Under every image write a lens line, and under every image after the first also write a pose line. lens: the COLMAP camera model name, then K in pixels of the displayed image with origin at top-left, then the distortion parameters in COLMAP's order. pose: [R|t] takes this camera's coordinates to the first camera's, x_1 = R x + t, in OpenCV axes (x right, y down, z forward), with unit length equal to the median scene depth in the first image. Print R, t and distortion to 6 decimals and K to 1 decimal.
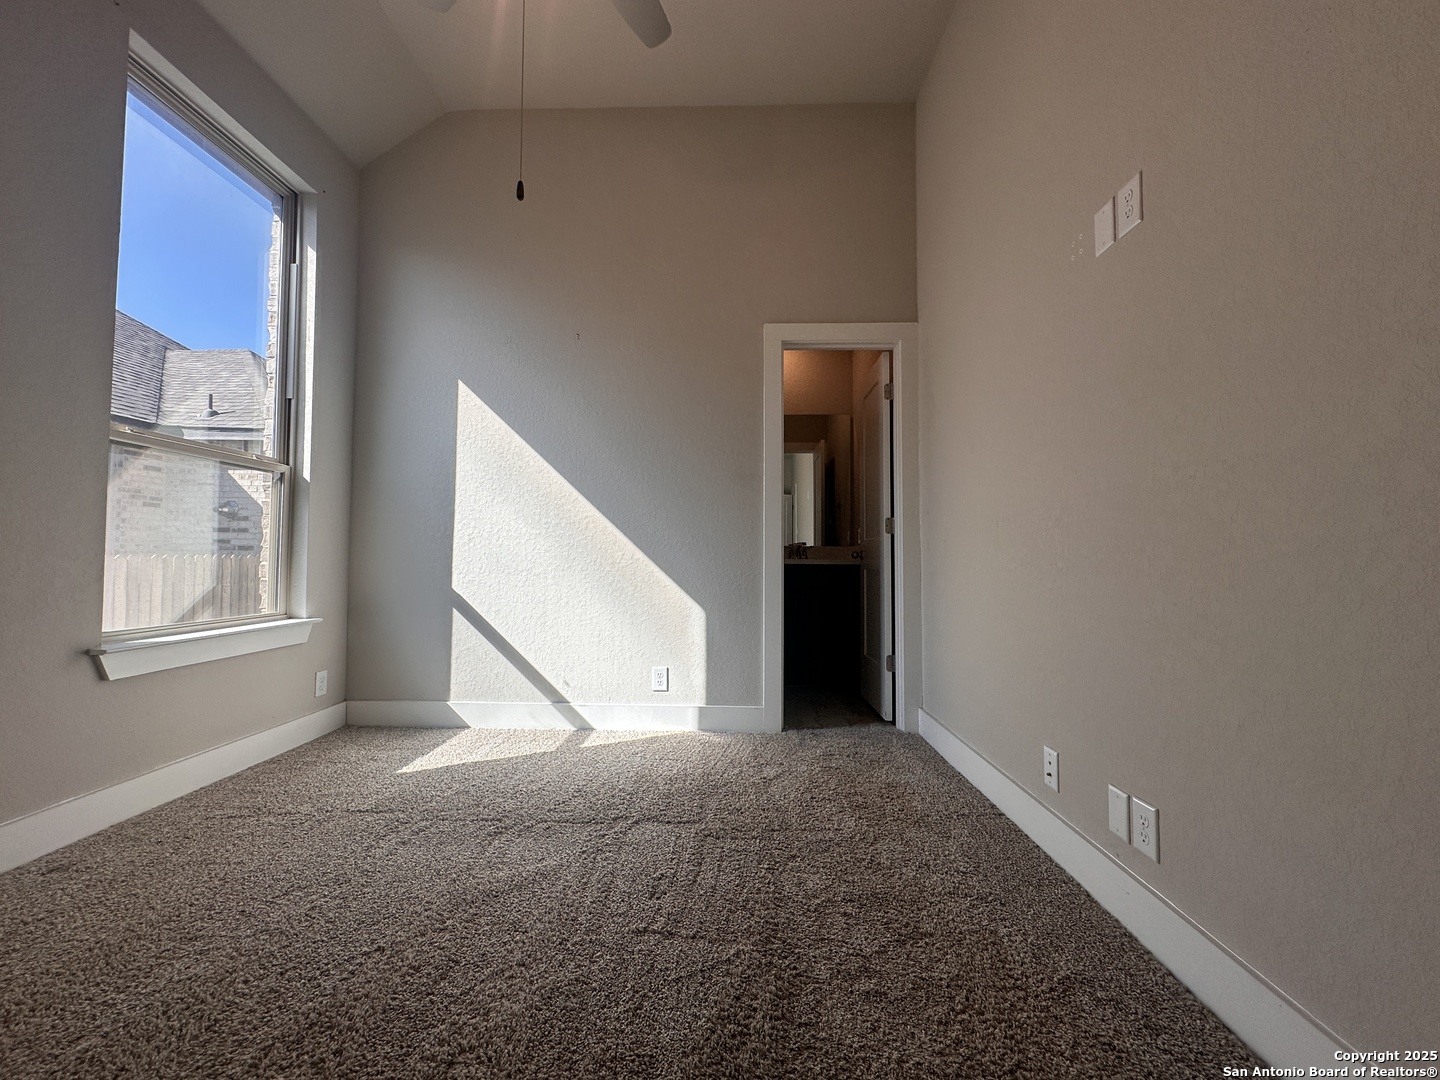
lens RADIAL K [[576.3, 0, 719.0], [0, 576.3, 537.3], [0, 0, 1]] dist [-0.002840, 0.000550]
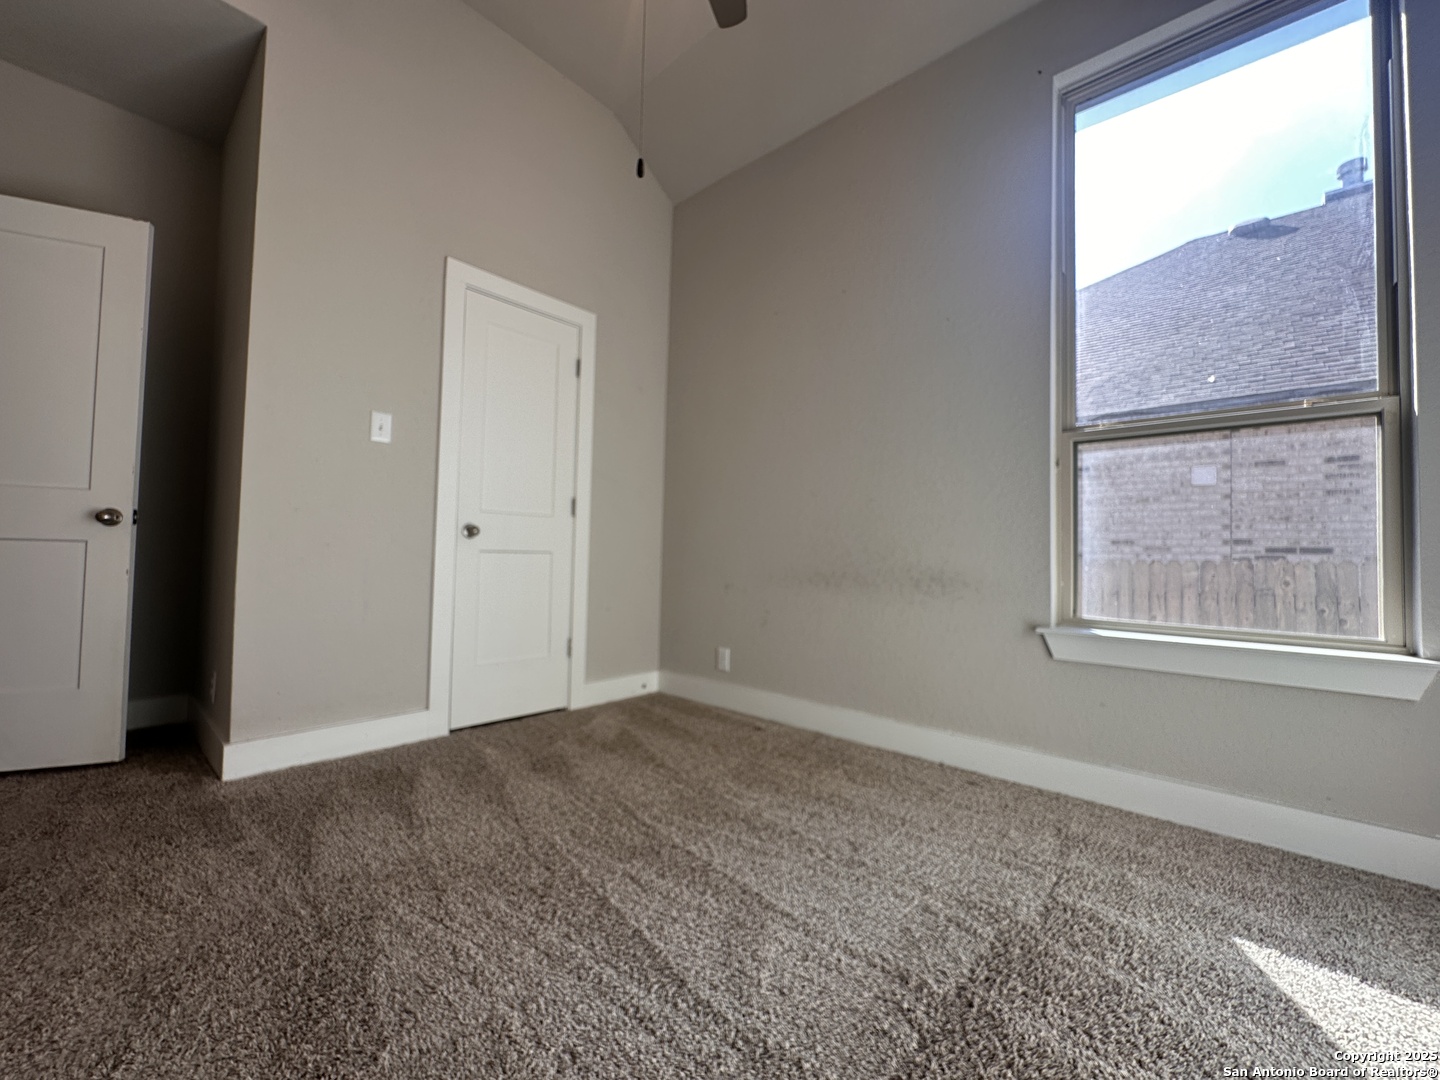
lens RADIAL K [[576.3, 0, 719.0], [0, 576.3, 537.3], [0, 0, 1]] dist [-0.002840, 0.000550]
pose [[-0.643490, -0.045979, -0.764072, 0.173316], [0.005521, 0.997890, -0.064700, 0.065699], [0.765435, -0.045852, -0.641878, 0.974092]]
